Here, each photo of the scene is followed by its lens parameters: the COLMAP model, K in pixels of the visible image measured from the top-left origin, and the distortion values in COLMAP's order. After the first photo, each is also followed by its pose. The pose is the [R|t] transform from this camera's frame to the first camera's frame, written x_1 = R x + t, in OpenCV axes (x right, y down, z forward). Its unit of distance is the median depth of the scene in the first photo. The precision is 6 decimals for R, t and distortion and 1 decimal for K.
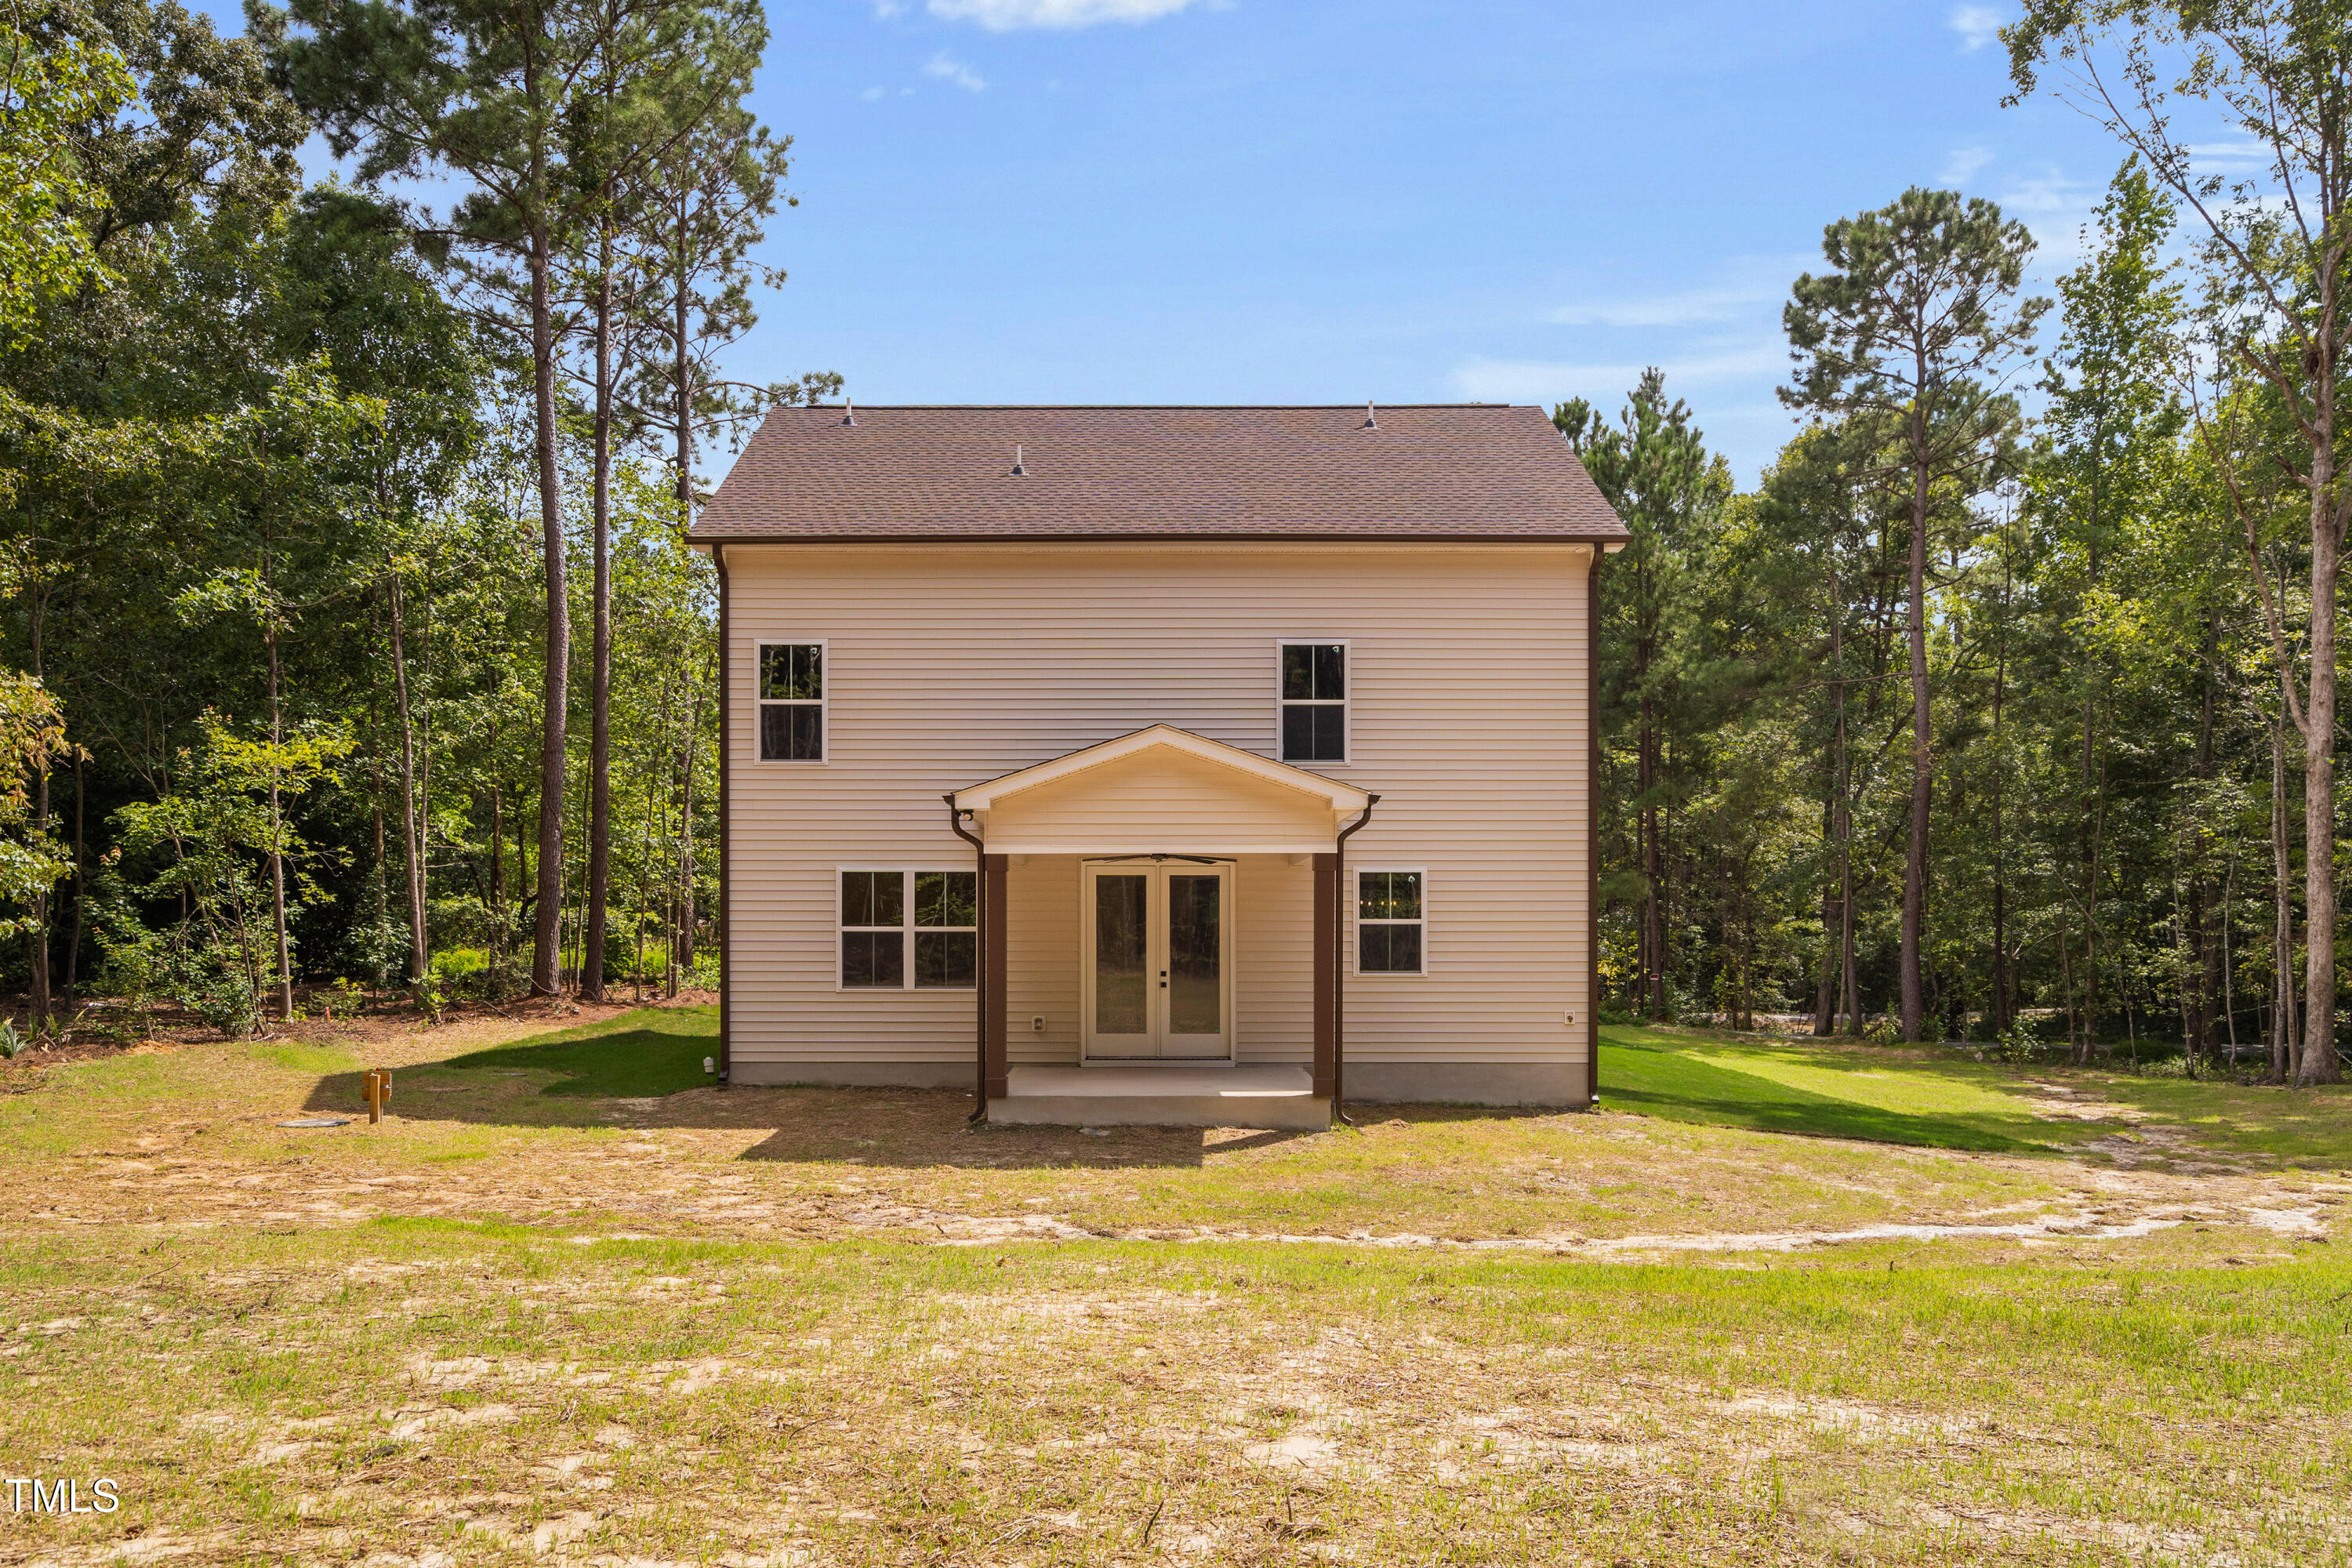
lens RADIAL K [[1867.3, 0, 1175.9], [0, 1867.3, 733.9], [0, 0, 1]] dist [0.004918, -0.003526]
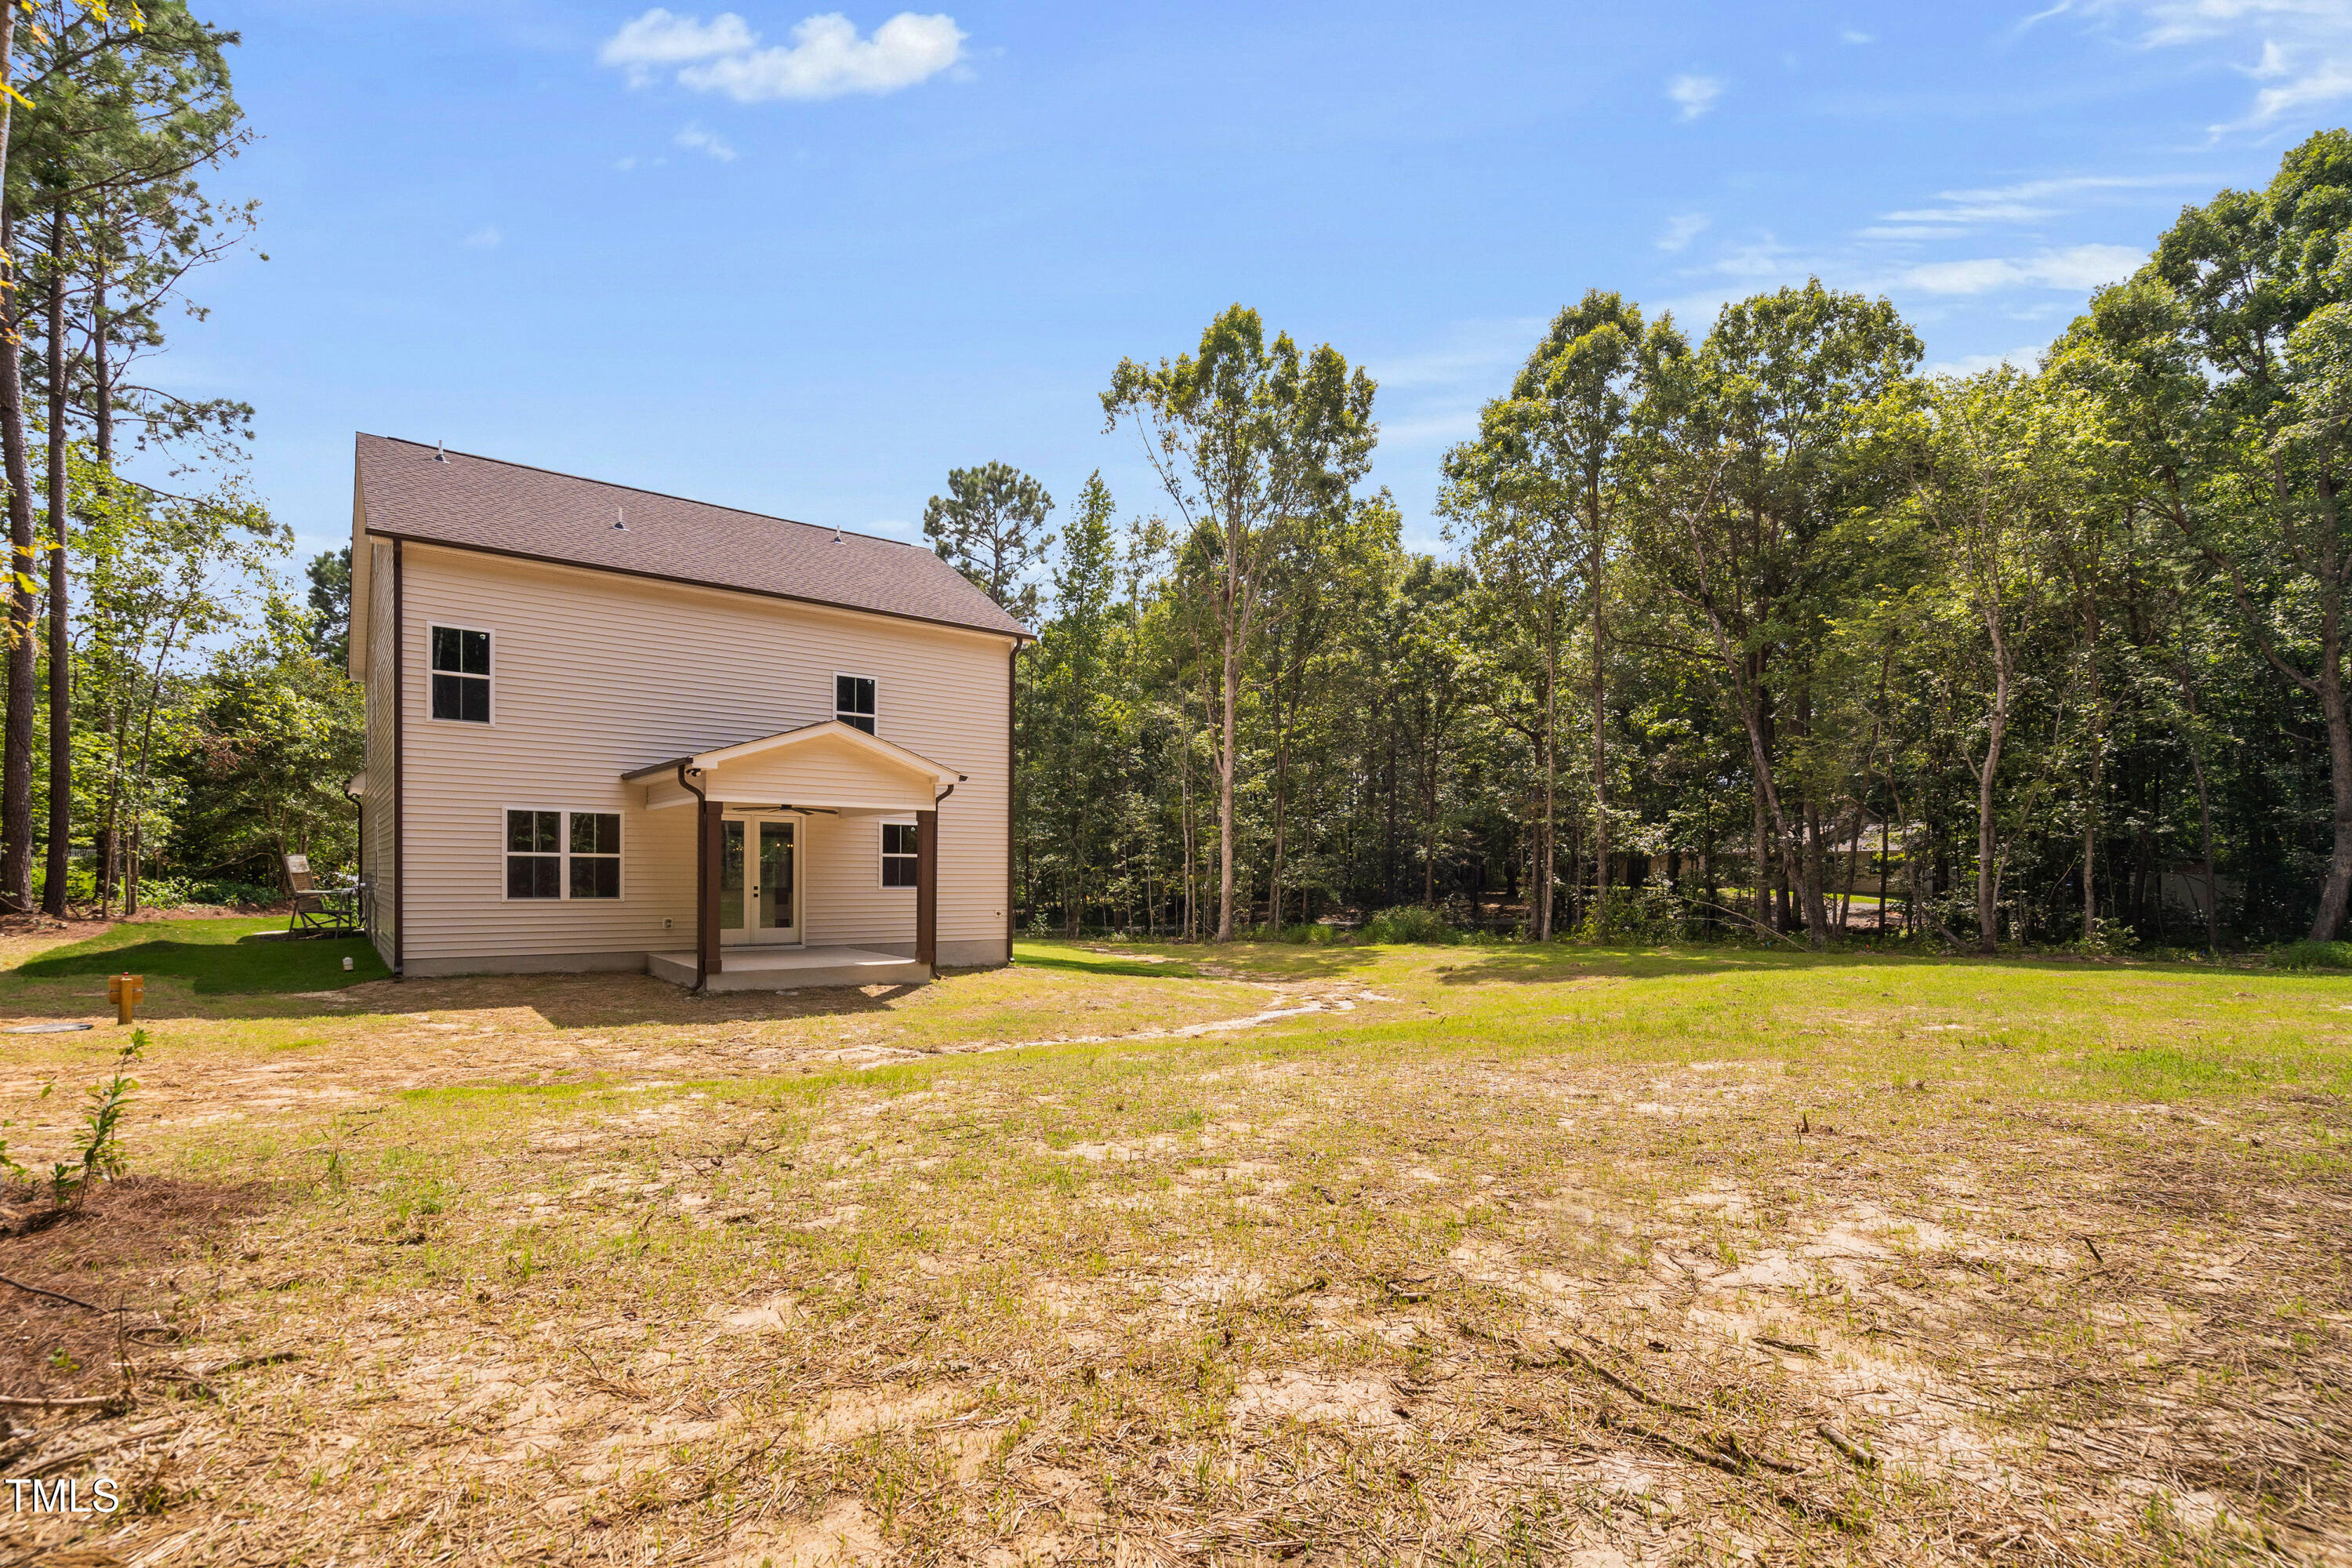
lens RADIAL K [[1094.9, 0, 1169.6], [0, 1094.9, 780.0], [0, 0, 1]] dist [0.003403, 0.000640]
pose [[0.789187, 0.059697, 0.611245, -0.278702], [-0.072937, 0.997331, -0.003233, 0.021617], [-0.609807, -0.042031, 0.791435, 0.115423]]
